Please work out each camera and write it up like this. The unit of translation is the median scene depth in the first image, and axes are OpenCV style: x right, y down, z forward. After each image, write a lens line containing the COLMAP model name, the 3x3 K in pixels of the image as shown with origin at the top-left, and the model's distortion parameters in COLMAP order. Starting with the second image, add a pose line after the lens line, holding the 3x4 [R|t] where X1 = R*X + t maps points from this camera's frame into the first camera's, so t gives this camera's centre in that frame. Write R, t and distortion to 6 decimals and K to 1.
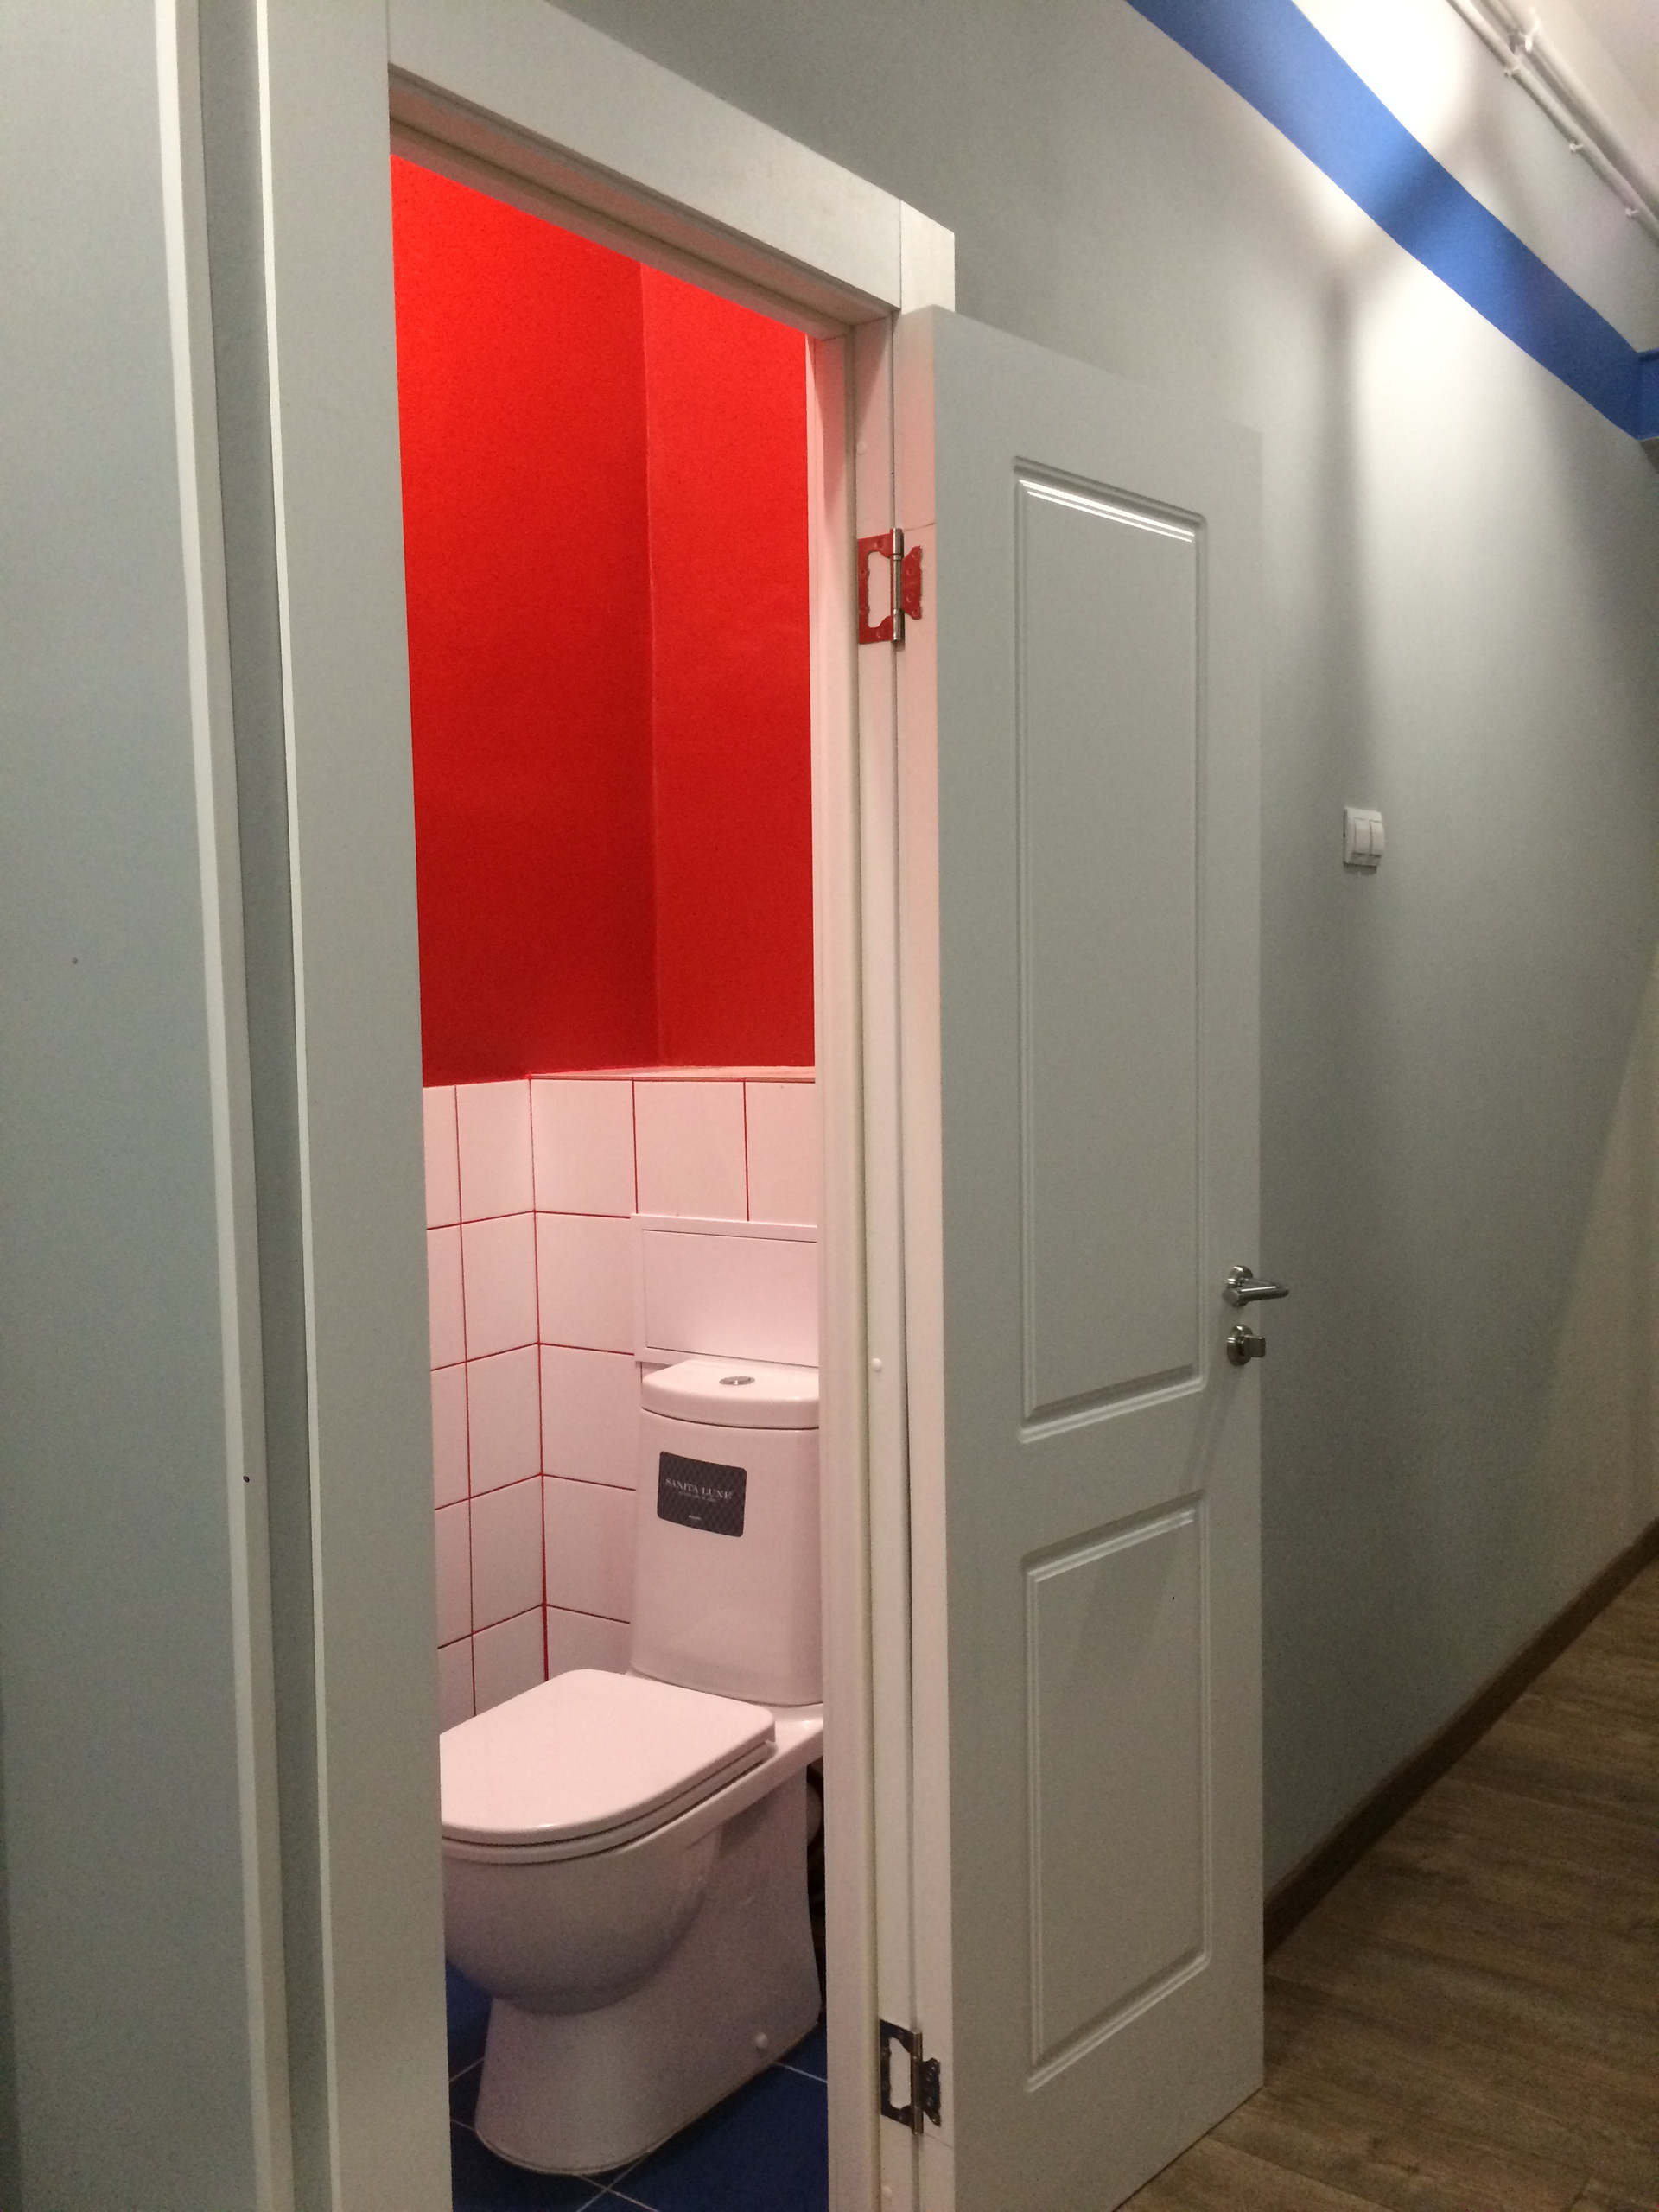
lens RADIAL K [[1918.9, 0, 828.4], [0, 1918.9, 1114.0], [0, 0, 1]] dist [0.081807, -0.112895]
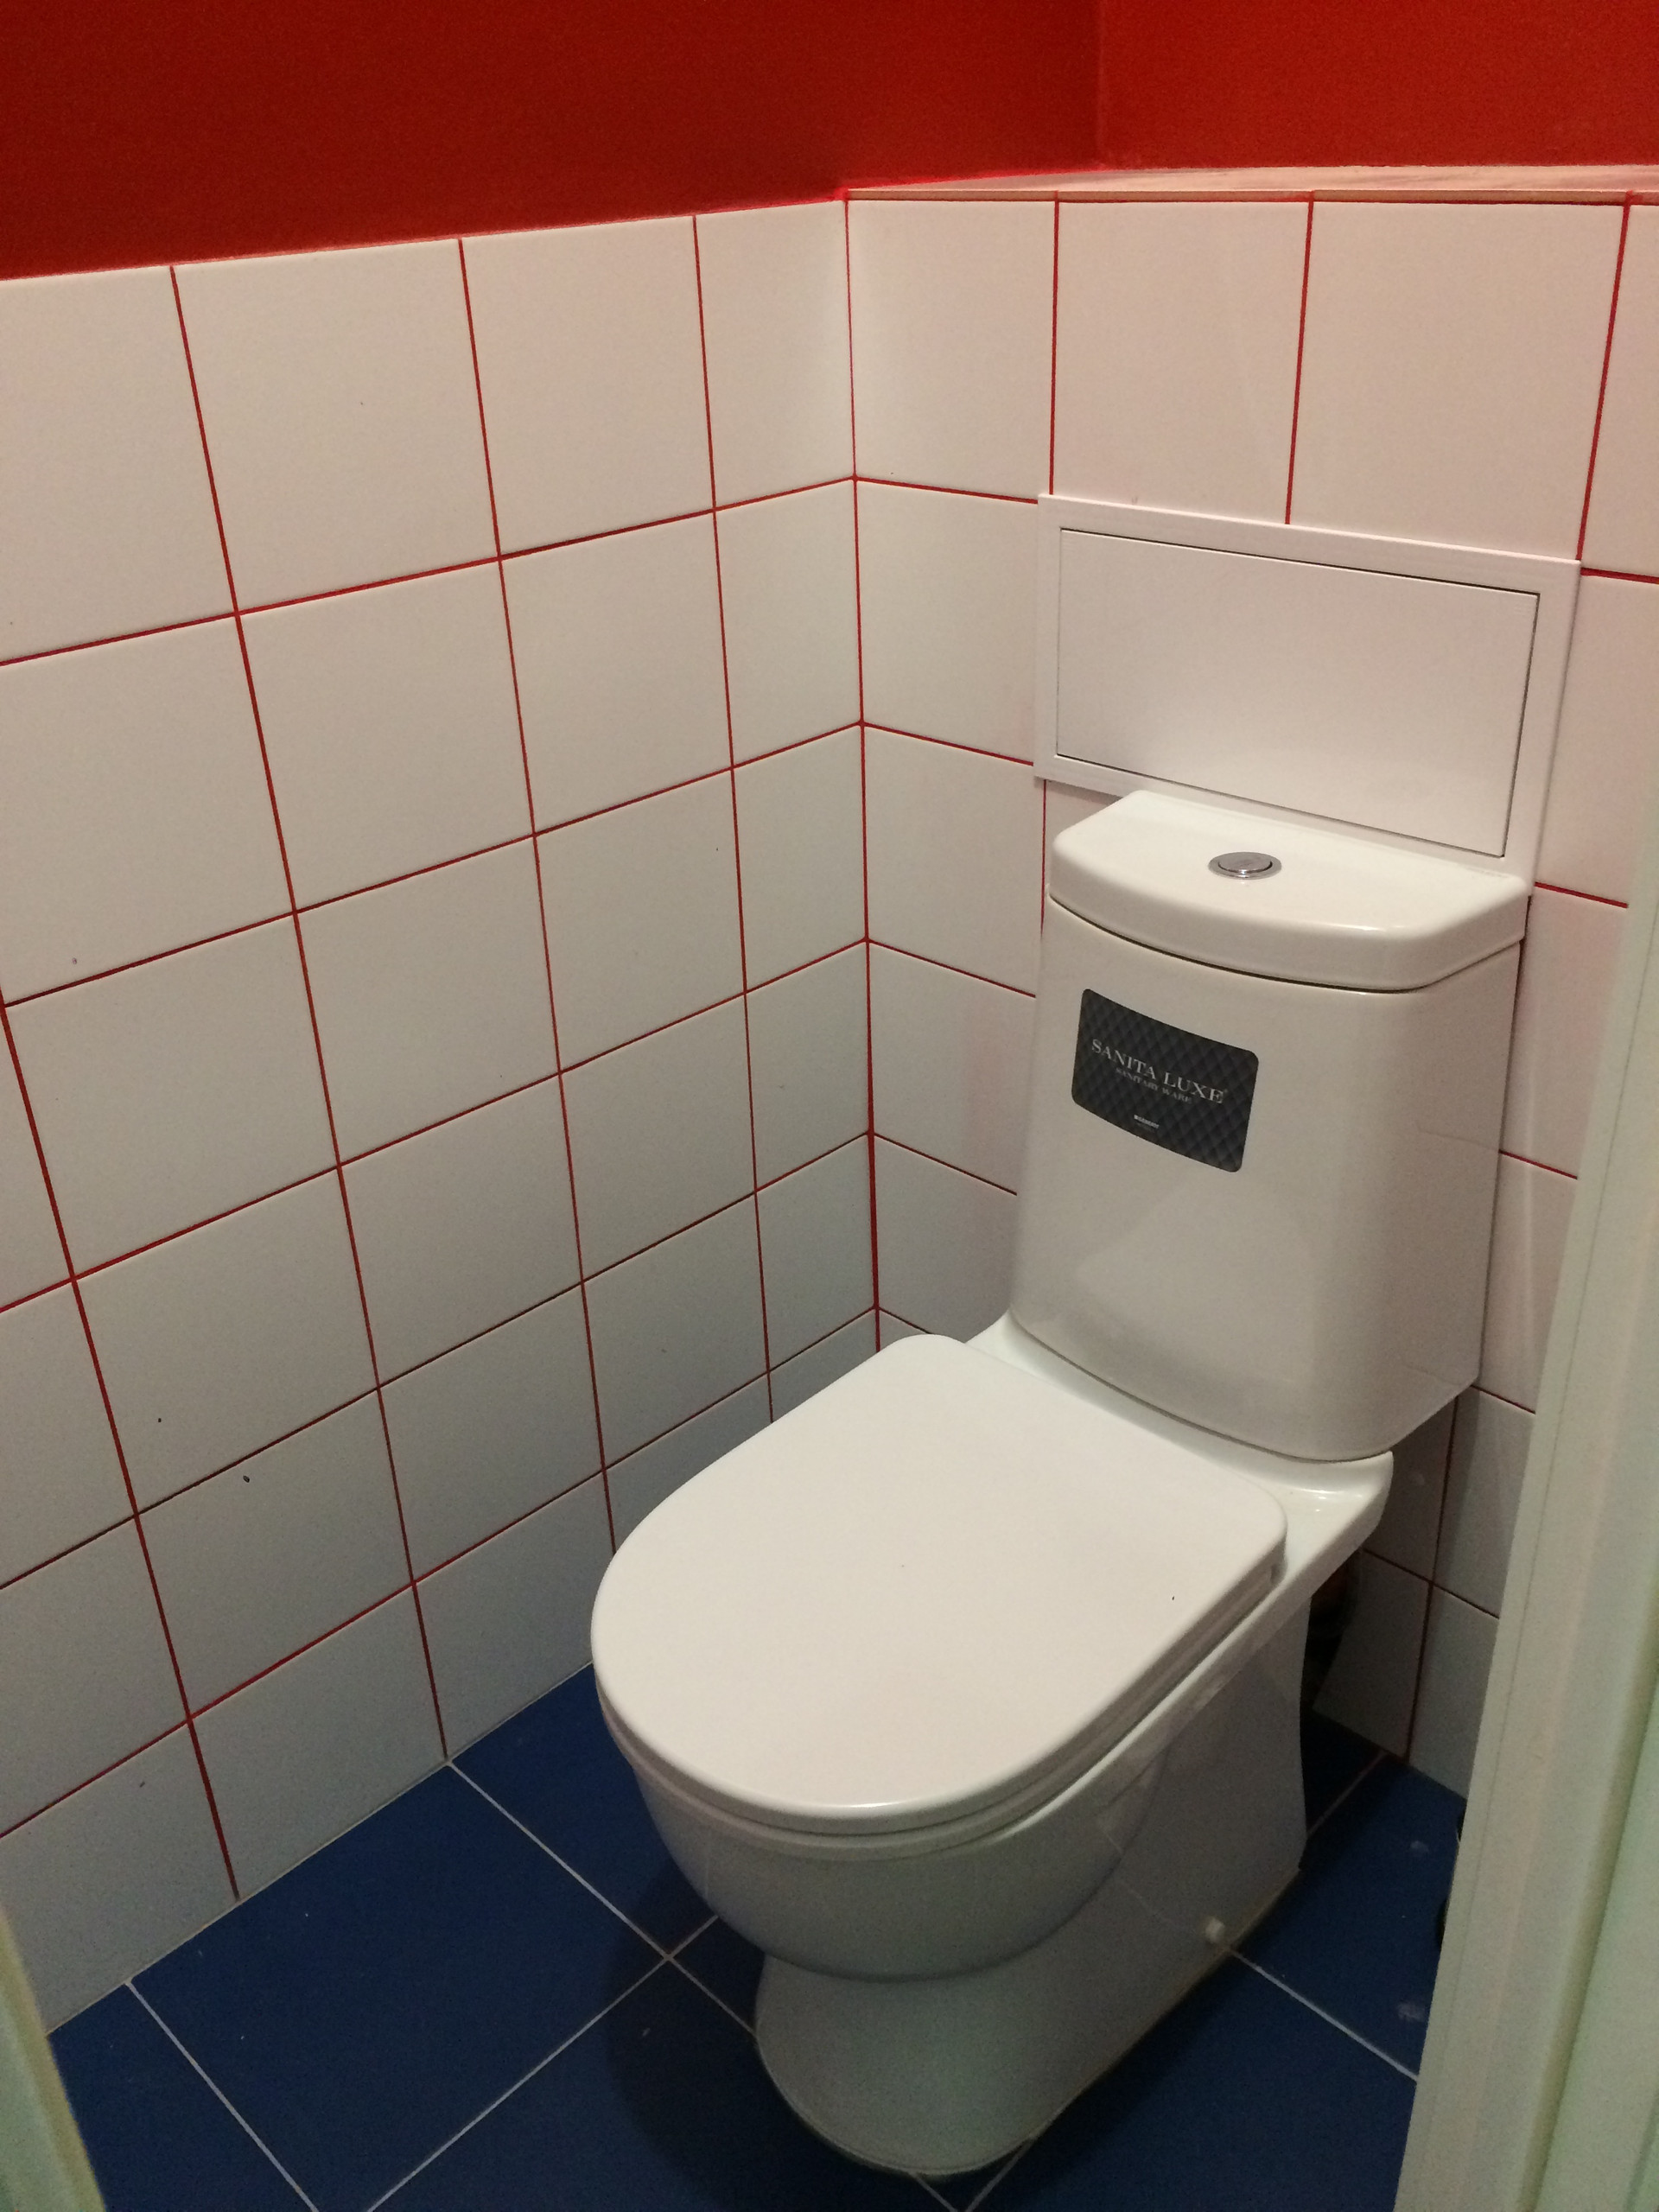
lens RADIAL K [[1918.9, 0, 828.4], [0, 1918.9, 1114.0], [0, 0, 1]] dist [0.081807, -0.112895]
pose [[0.984562, 0.069195, -0.160777, -0.066996], [0.002887, 0.911998, 0.410185, -0.009132], [0.175011, -0.404317, 0.897719, 0.484513]]
